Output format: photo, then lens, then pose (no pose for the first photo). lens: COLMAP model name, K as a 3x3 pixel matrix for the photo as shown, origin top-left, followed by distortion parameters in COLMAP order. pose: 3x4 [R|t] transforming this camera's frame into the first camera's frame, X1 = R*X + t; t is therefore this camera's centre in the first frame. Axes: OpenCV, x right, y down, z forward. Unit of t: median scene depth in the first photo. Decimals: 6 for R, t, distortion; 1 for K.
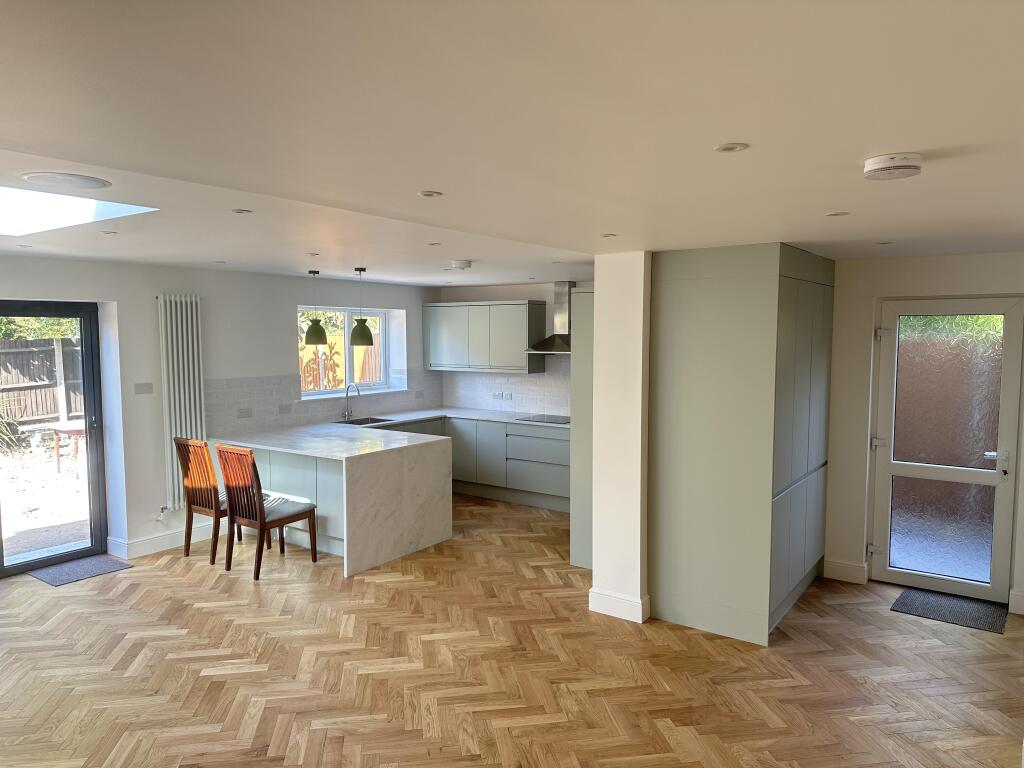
lens RADIAL K [[710.0, 0, 515.5], [0, 710.0, 390.3], [0, 0, 1]] dist [0.047257, -0.043854]
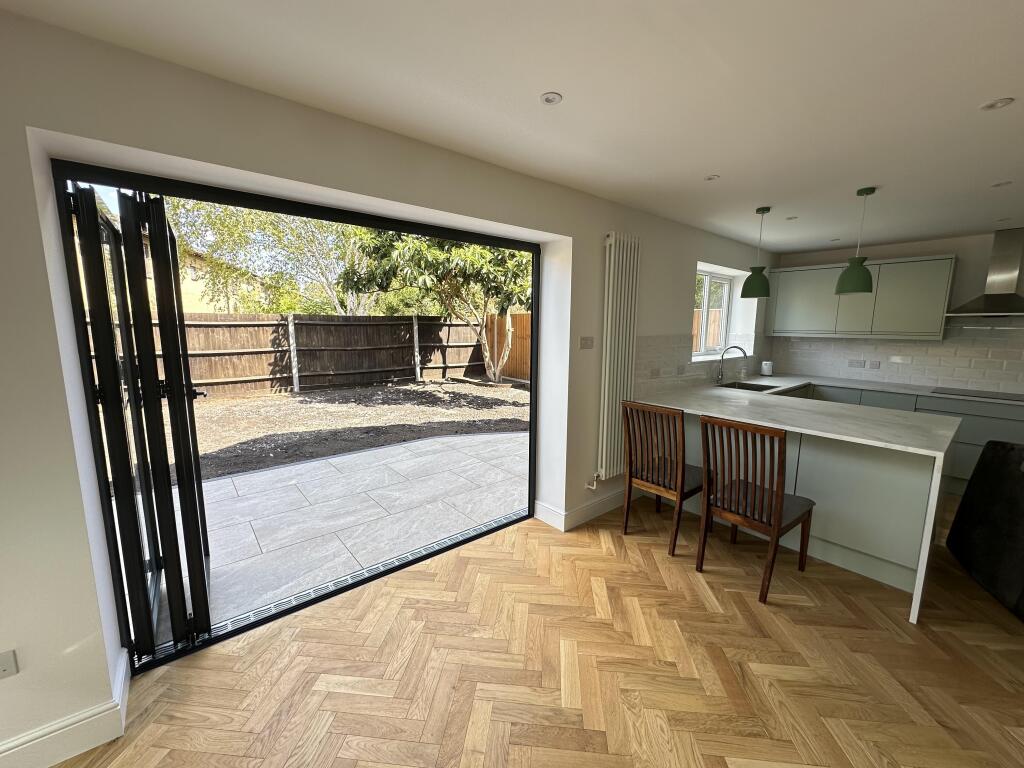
lens RADIAL K [[409.0, 0, 507.9], [0, 409.0, 380.2], [0, 0, 1]] dist [-0.003708, -0.000414]
pose [[0.958645, 0.048724, -0.280404, -0.360542], [-0.032225, 0.997483, 0.063155, 0.011329], [0.282776, -0.051507, 0.957802, 0.375498]]
